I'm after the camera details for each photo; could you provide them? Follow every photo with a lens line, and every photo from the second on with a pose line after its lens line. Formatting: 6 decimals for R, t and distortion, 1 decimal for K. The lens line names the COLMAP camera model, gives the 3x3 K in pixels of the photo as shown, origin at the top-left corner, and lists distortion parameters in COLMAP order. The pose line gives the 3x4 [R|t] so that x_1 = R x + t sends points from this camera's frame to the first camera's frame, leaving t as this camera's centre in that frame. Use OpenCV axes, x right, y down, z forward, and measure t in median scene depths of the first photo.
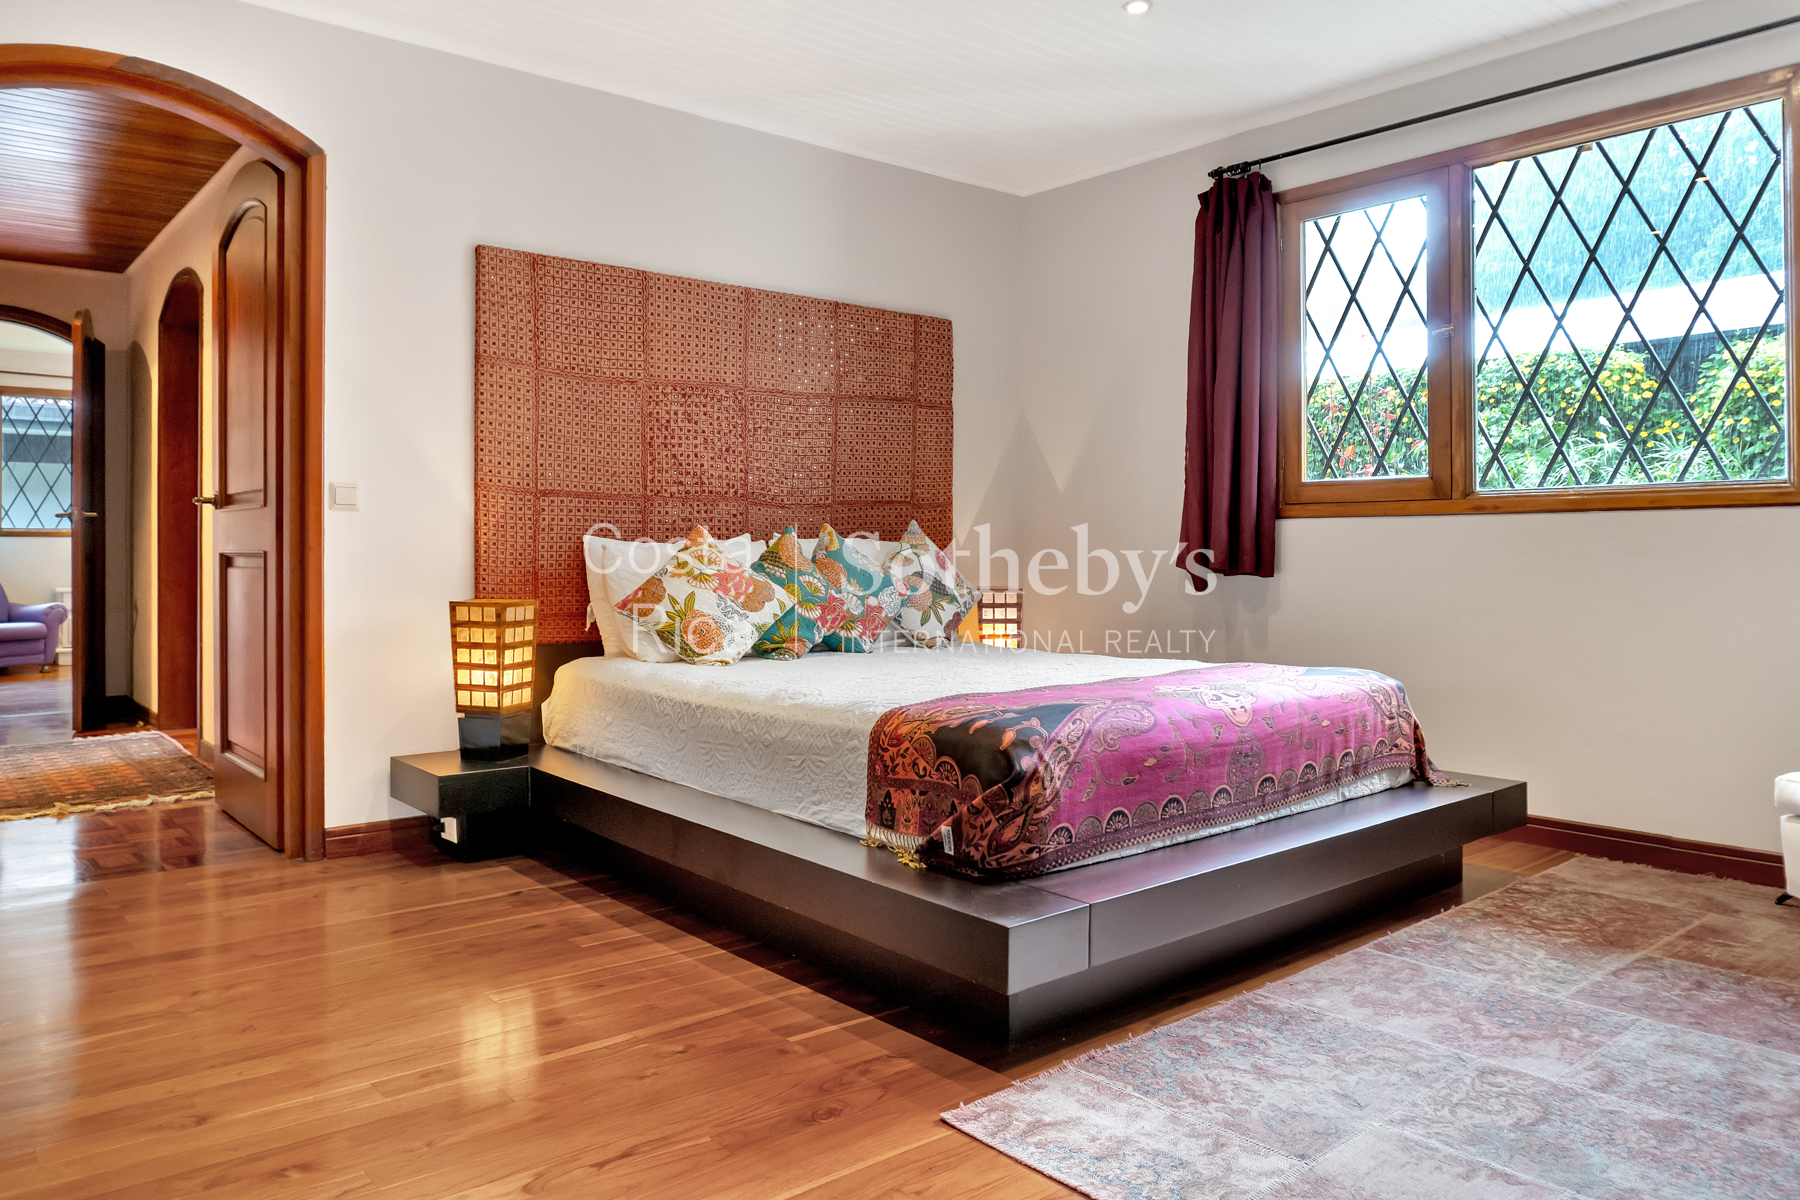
lens RADIAL K [[1247.8, 0, 900.0], [0, 1247.8, 600.0], [0, 0, 1]] dist [-0.006345, -0.002516]
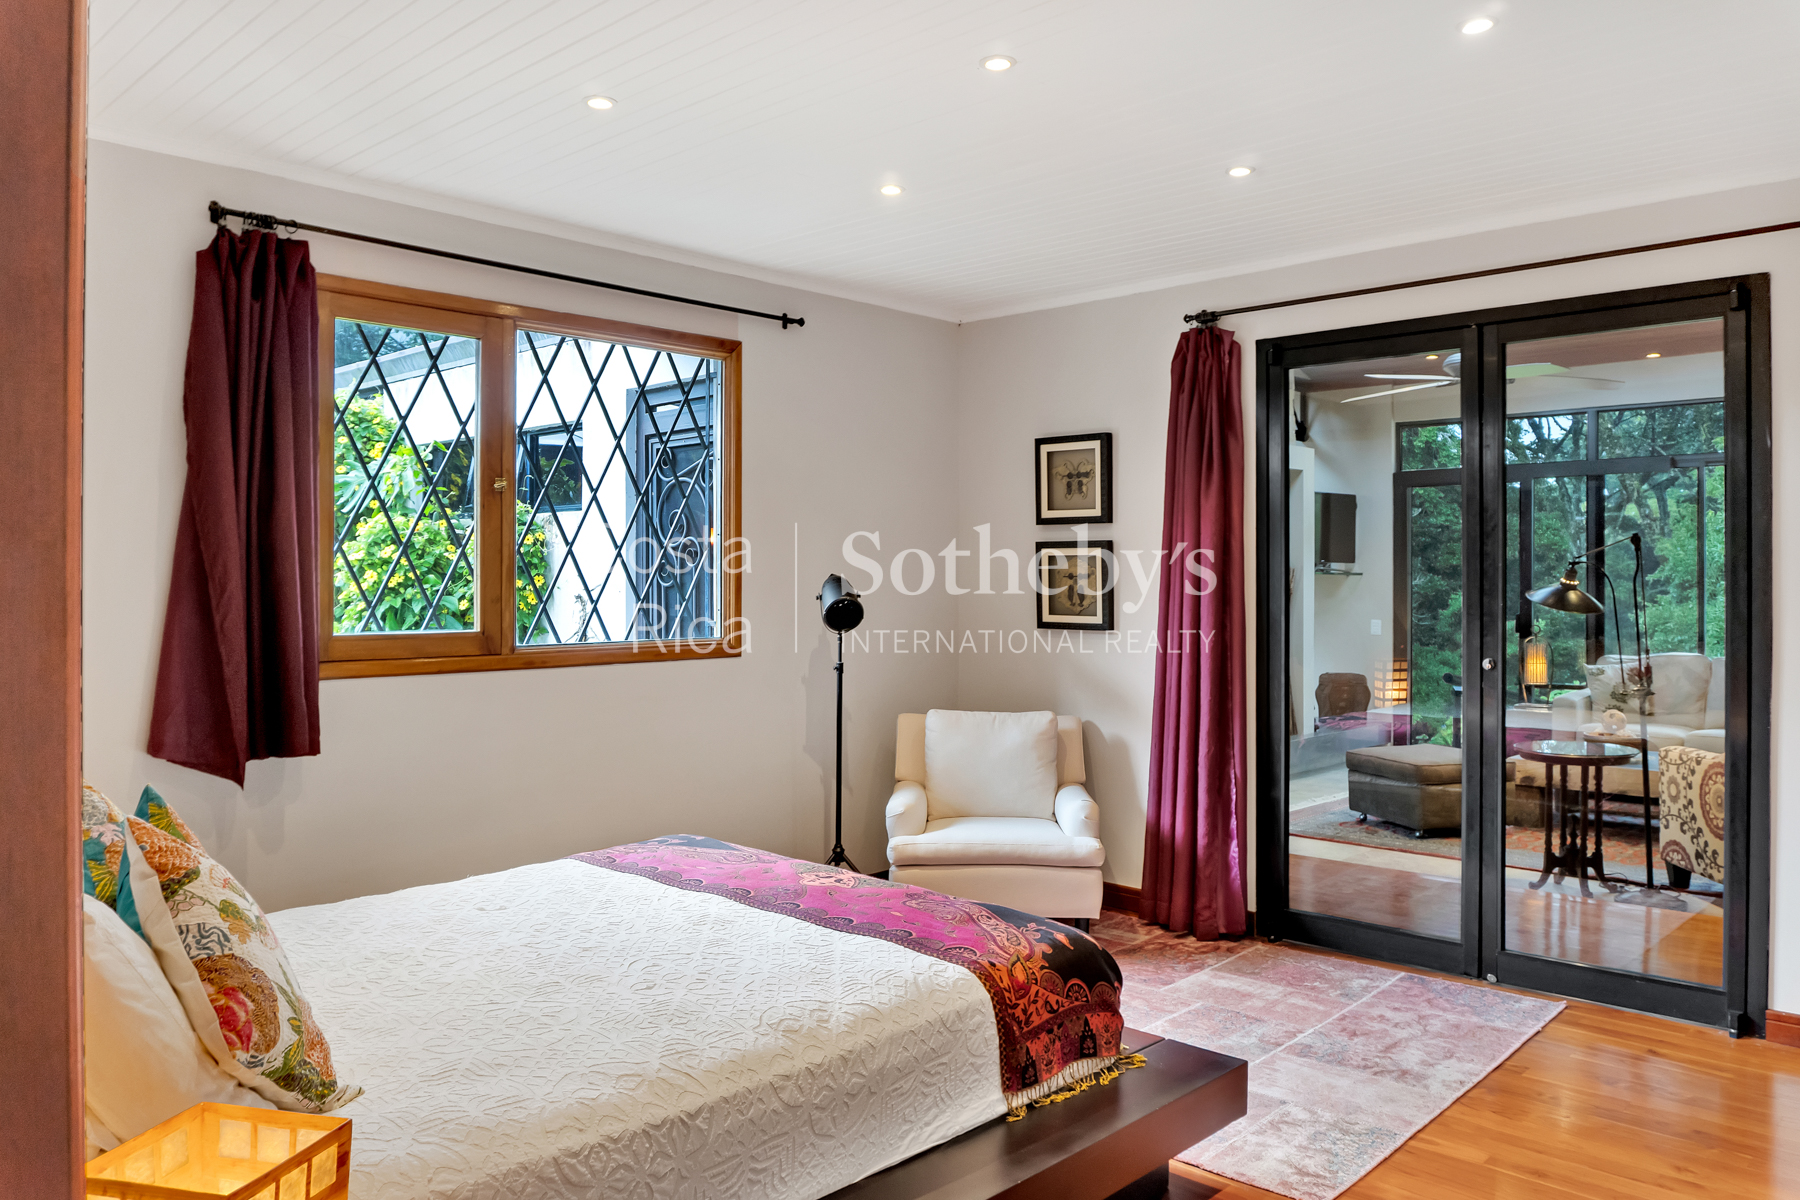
lens RADIAL K [[1363.3, 0, 900.0], [0, 1363.3, 600.0], [0, 0, 1]] dist [-0.005416, -0.002349]
pose [[-0.135455, -0.021209, 0.990557, -0.996961], [0.030110, 0.999221, 0.025512, -0.209121], [-0.990326, 0.033281, -0.134711, 1.216922]]
